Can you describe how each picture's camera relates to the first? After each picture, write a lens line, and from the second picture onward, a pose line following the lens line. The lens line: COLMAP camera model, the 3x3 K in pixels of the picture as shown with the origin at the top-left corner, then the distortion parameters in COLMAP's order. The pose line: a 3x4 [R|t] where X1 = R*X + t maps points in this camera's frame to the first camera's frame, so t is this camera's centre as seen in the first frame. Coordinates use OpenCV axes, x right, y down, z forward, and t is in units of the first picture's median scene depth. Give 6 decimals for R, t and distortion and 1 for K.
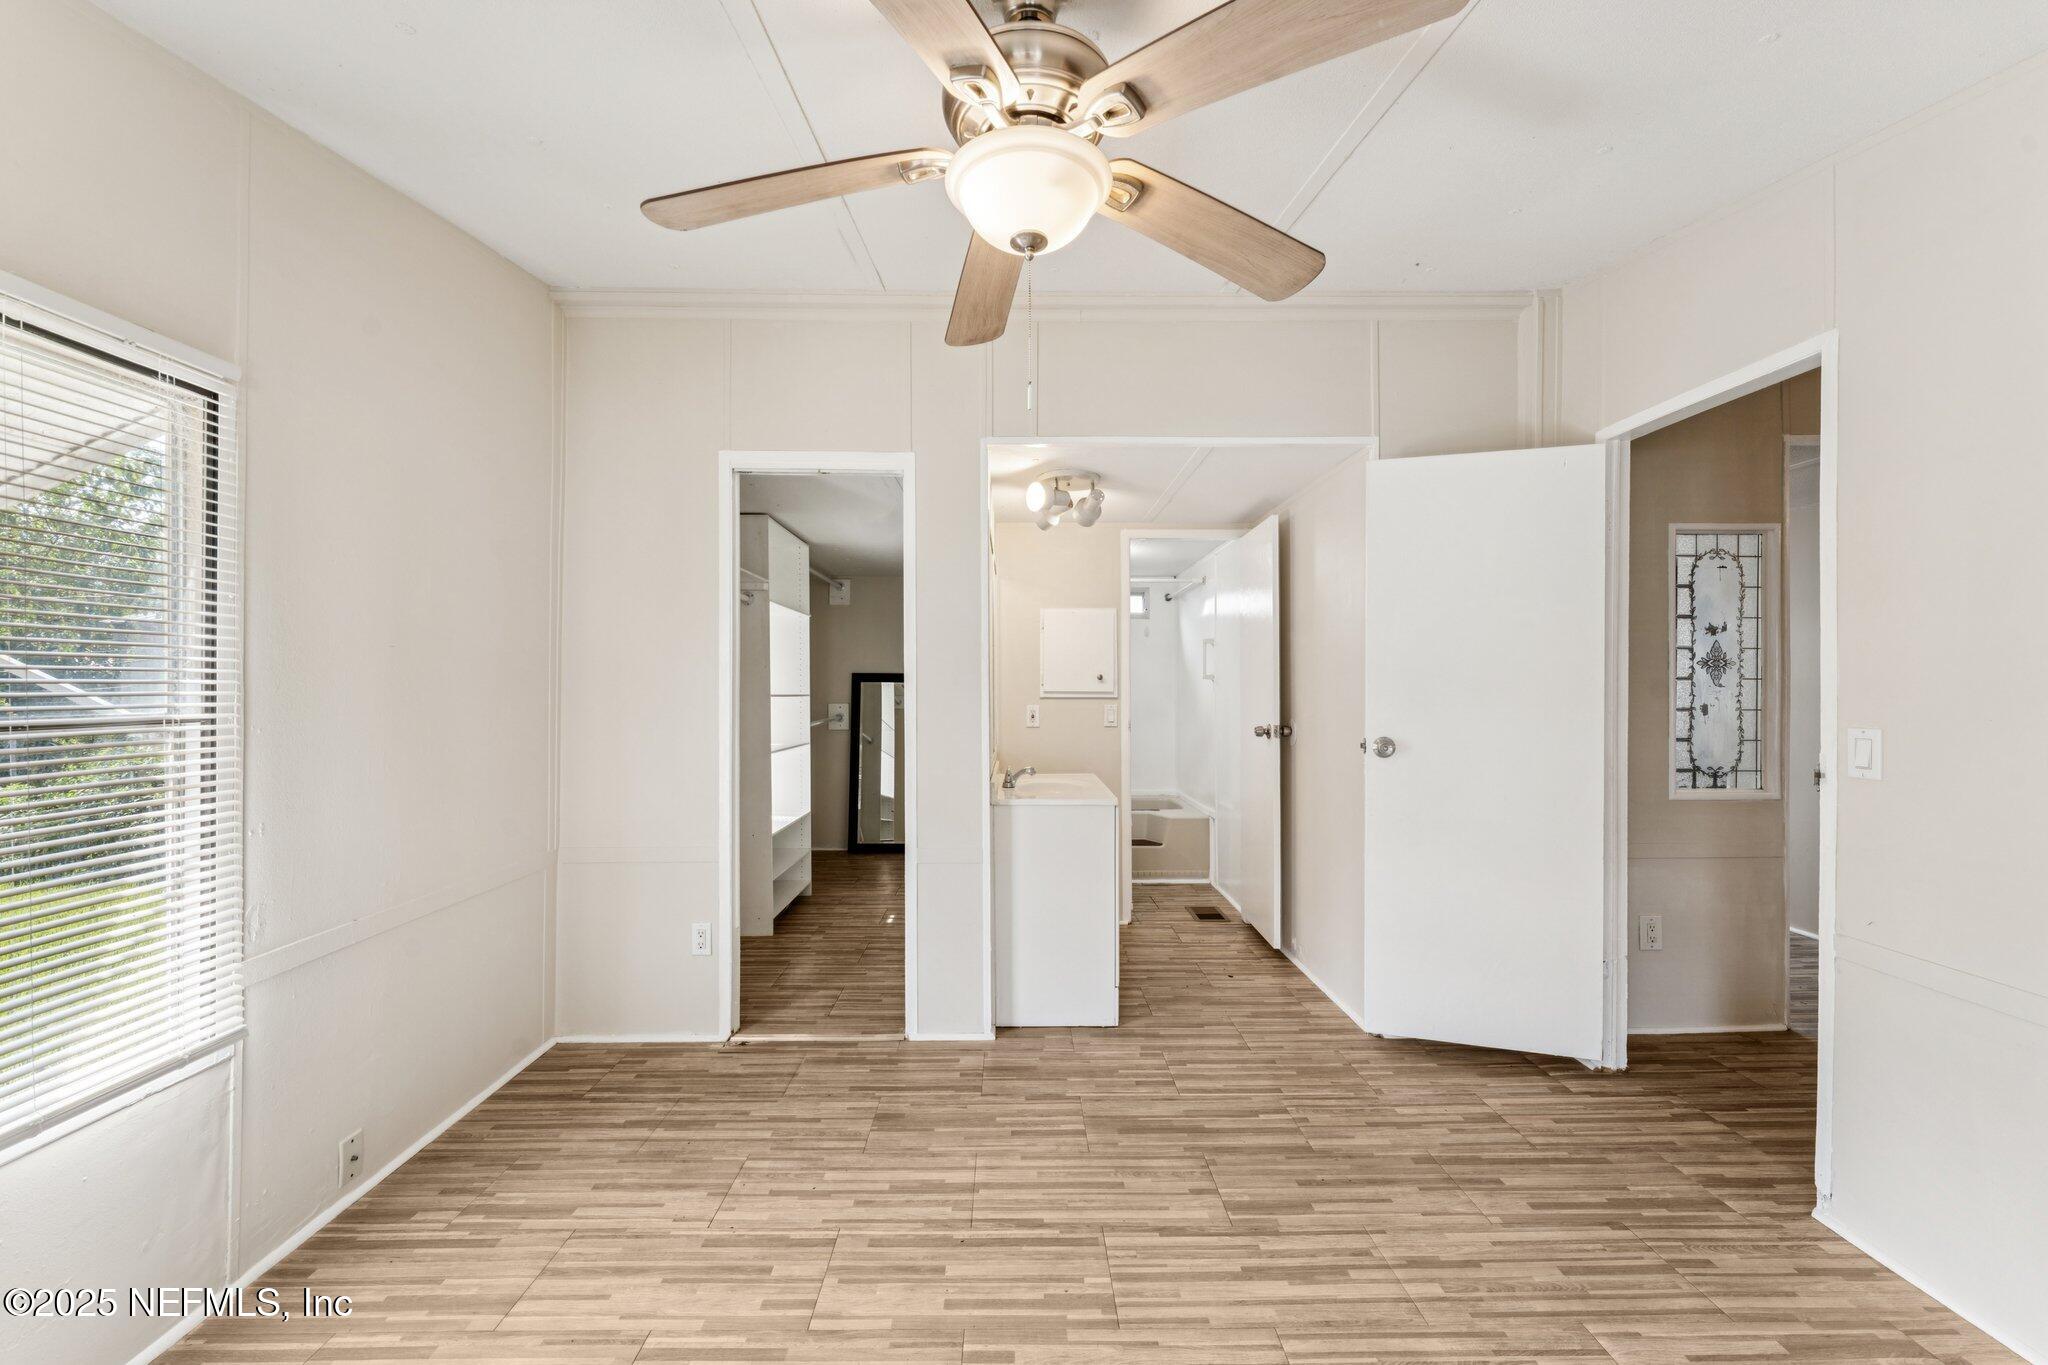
lens RADIAL K [[823.1, 0, 1030.0], [0, 823.1, 686.4], [0, 0, 1]] dist [0.002228, -0.000397]
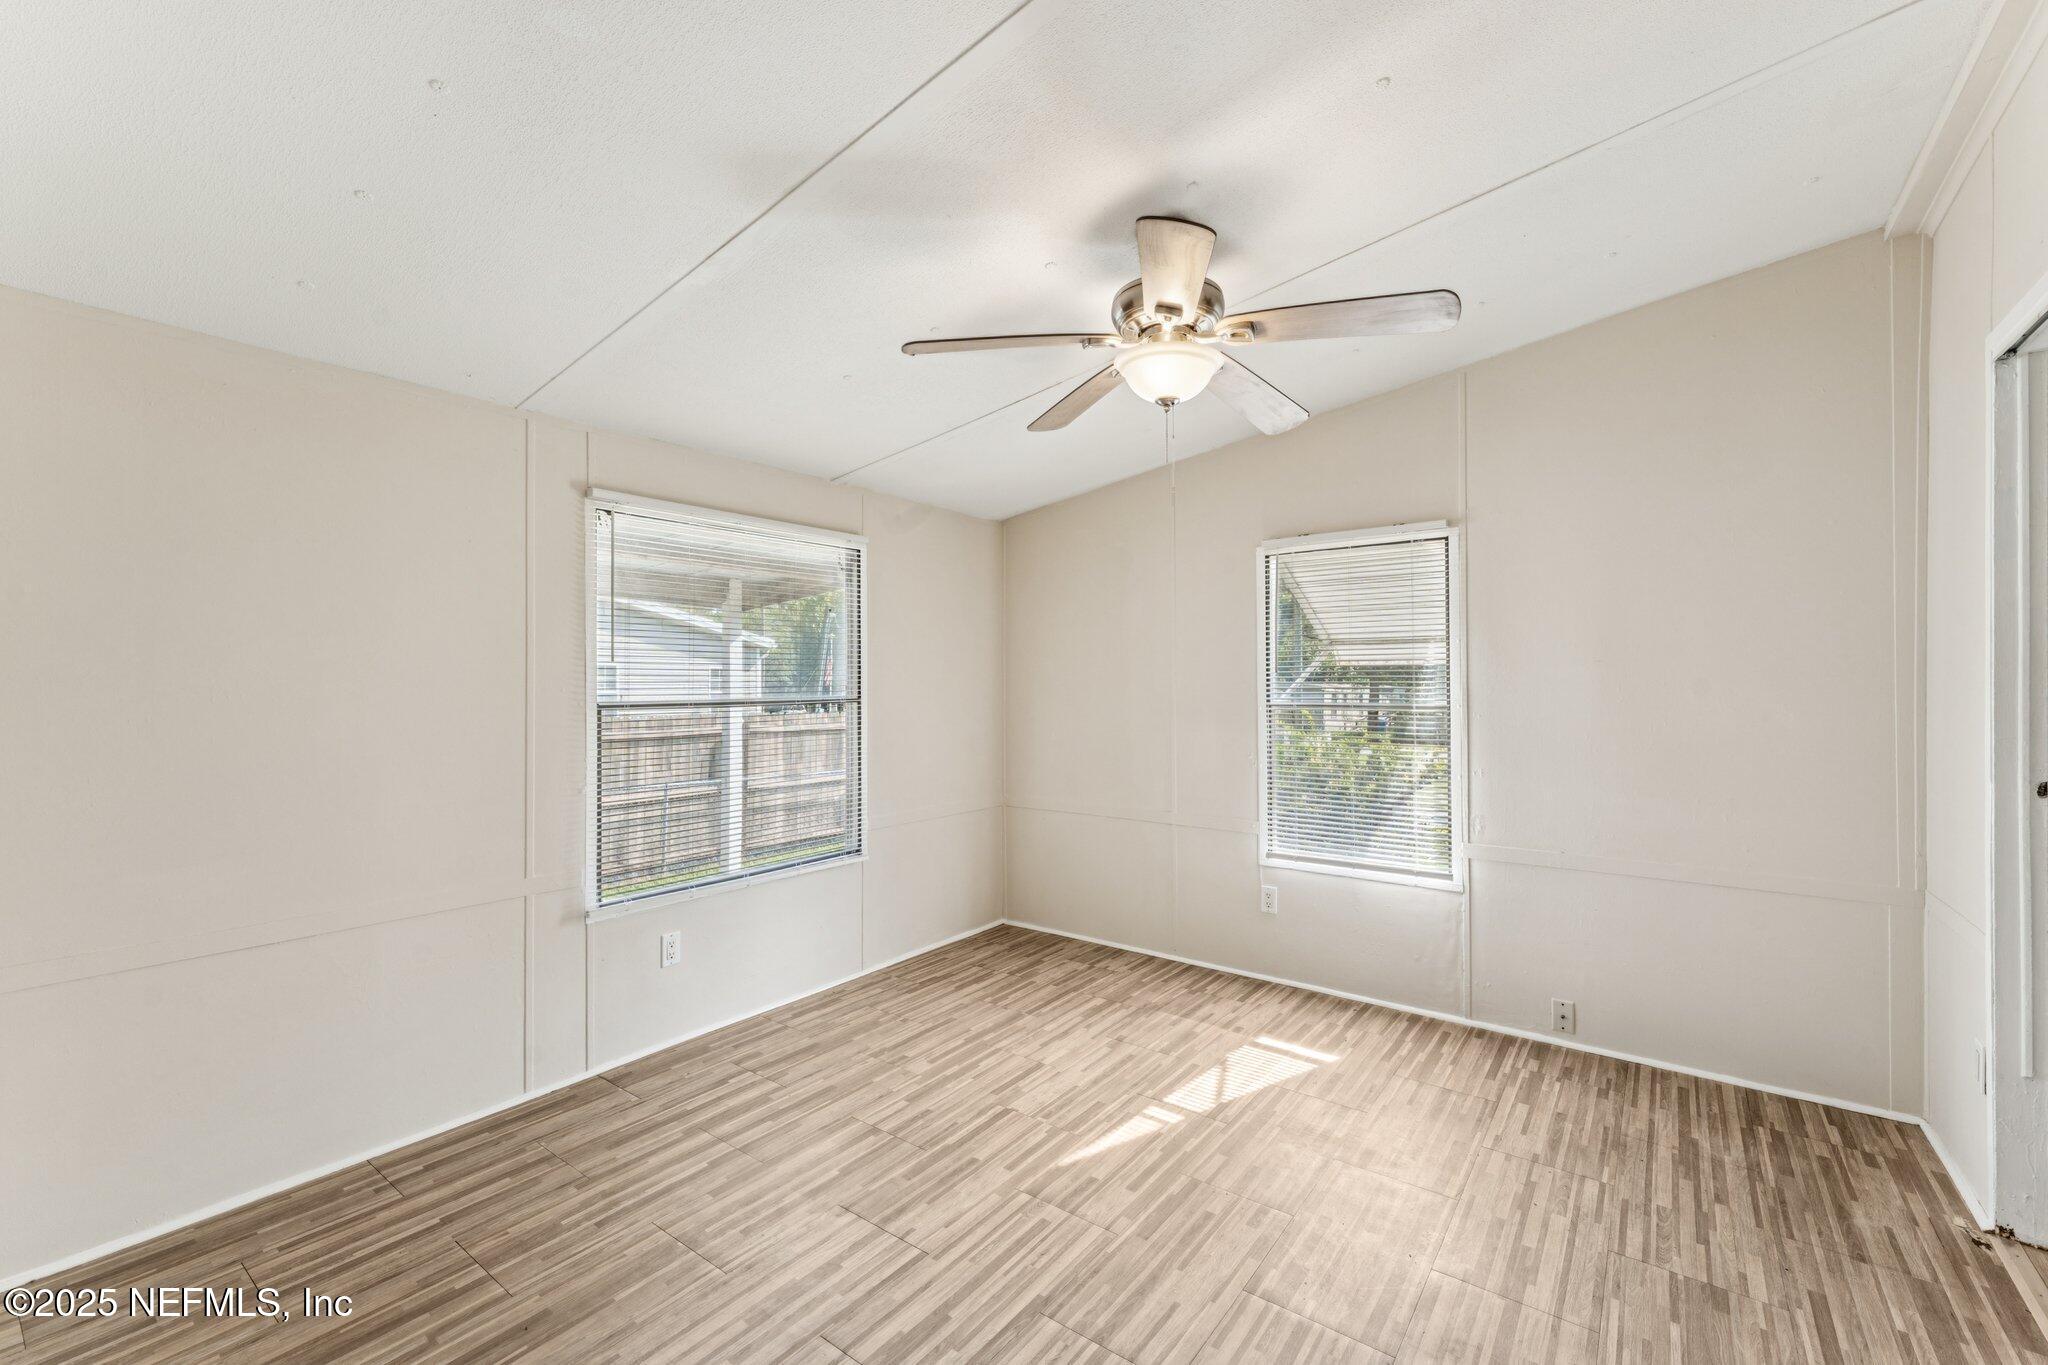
lens RADIAL K [[823.1, 0, 1022.1], [0, 823.1, 681.6], [0, 0, 1]] dist [0.002228, -0.000397]
pose [[-0.620198, -0.007276, -0.784412, 0.740726], [-0.003707, 0.999973, -0.006345, -0.003566], [0.784437, -0.001027, -0.620208, 0.941249]]
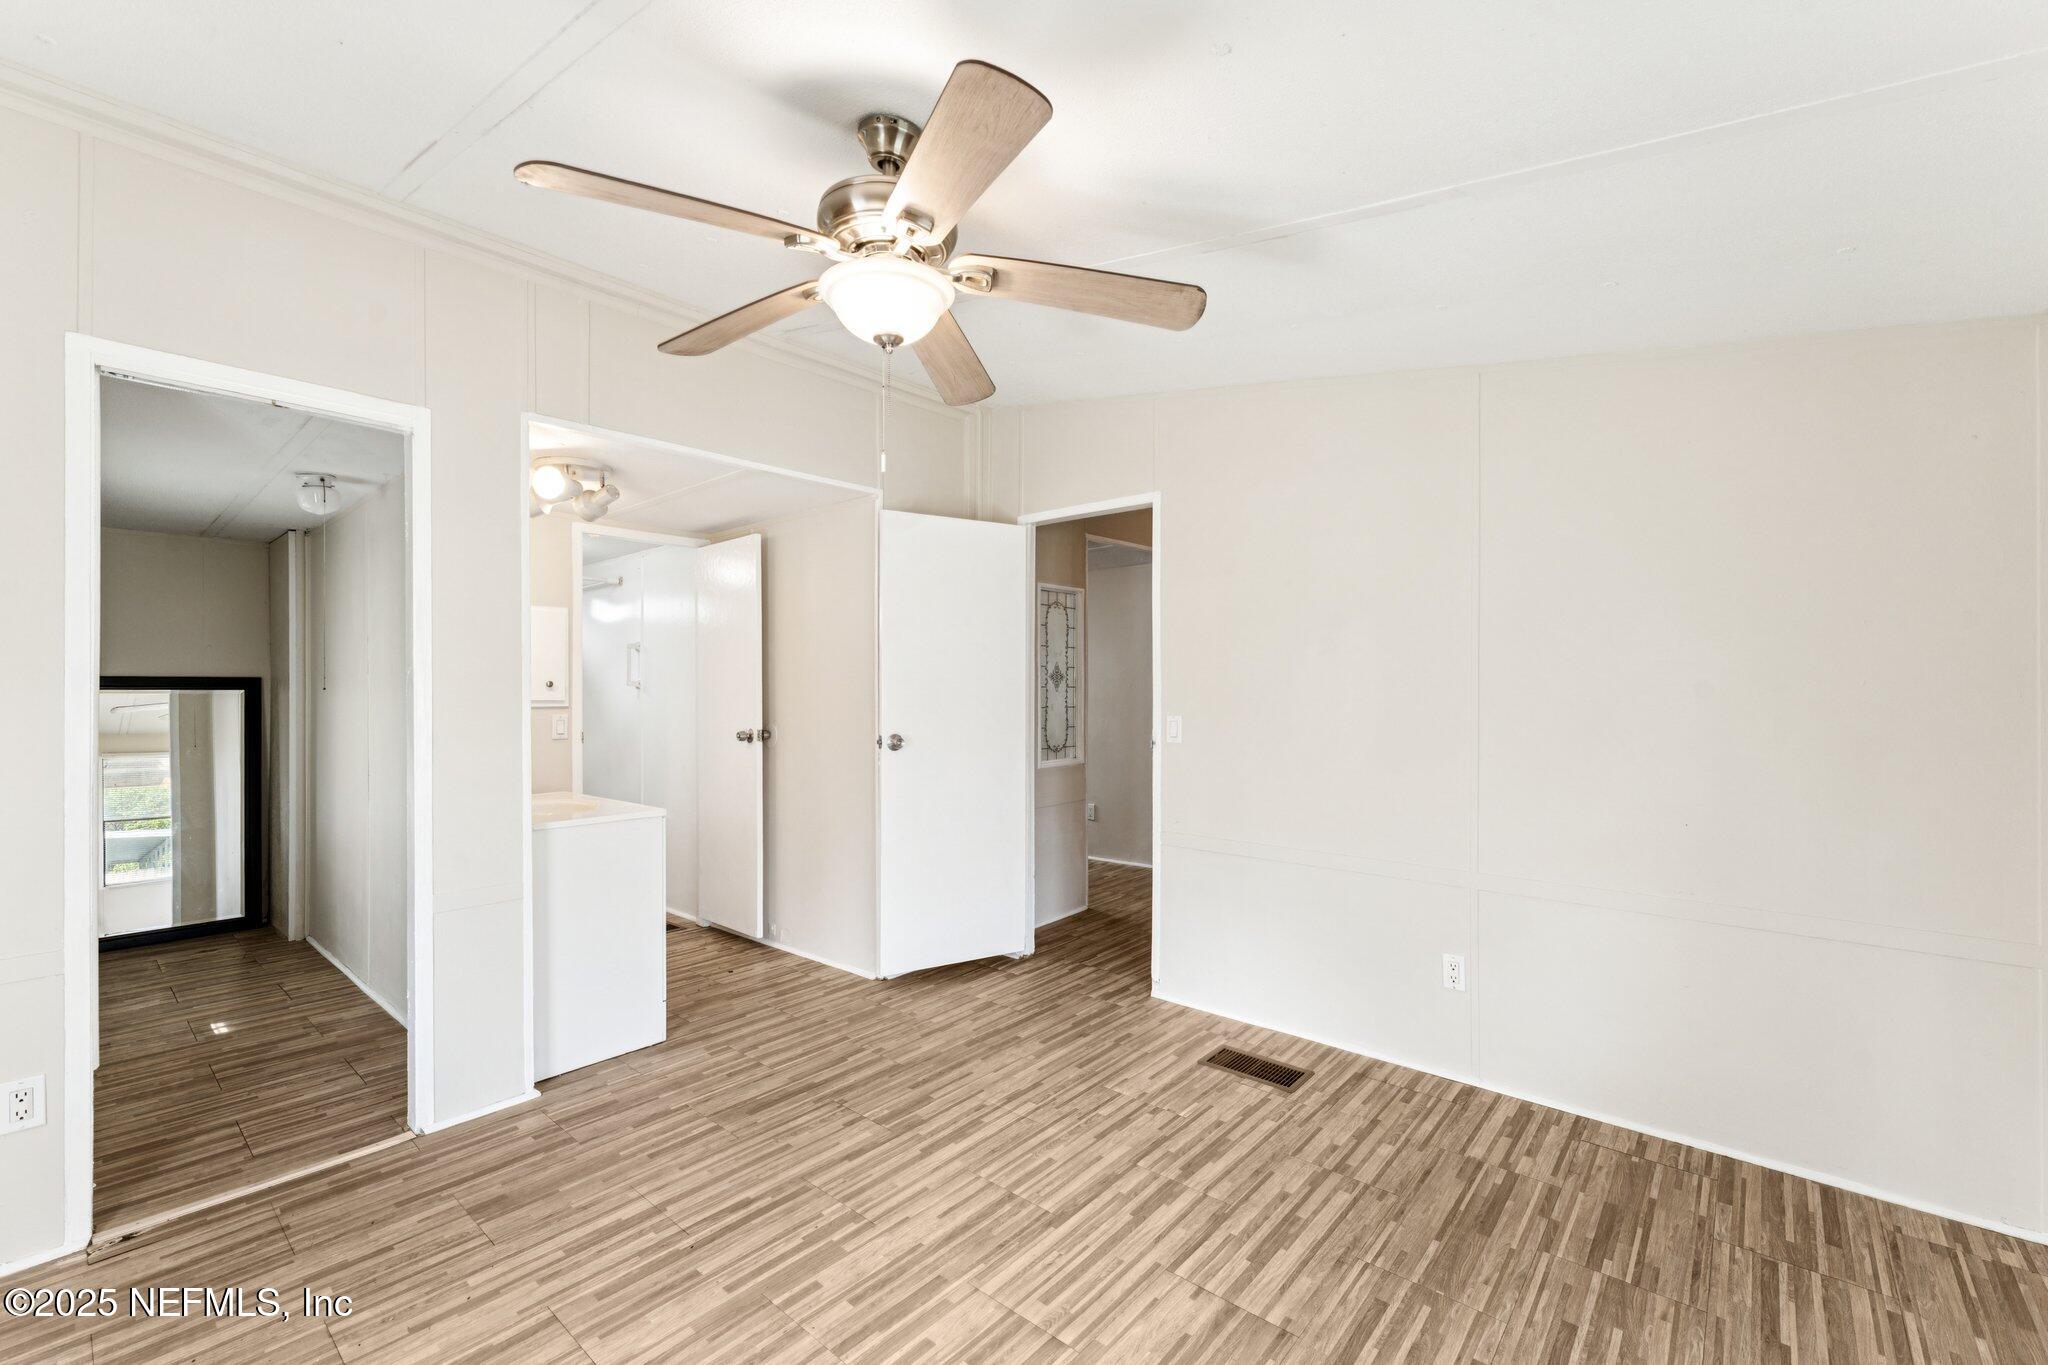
lens RADIAL K [[853.2, 0, 1033.8], [0, 853.2, 683.2], [0, 0, 1]] dist [0.002577, -0.000222]
pose [[0.659683, 0.002817, 0.751539, -0.447948], [0.004098, 0.999965, -0.007345, -0.005286], [-0.751533, 0.007925, 0.659648, -0.007021]]
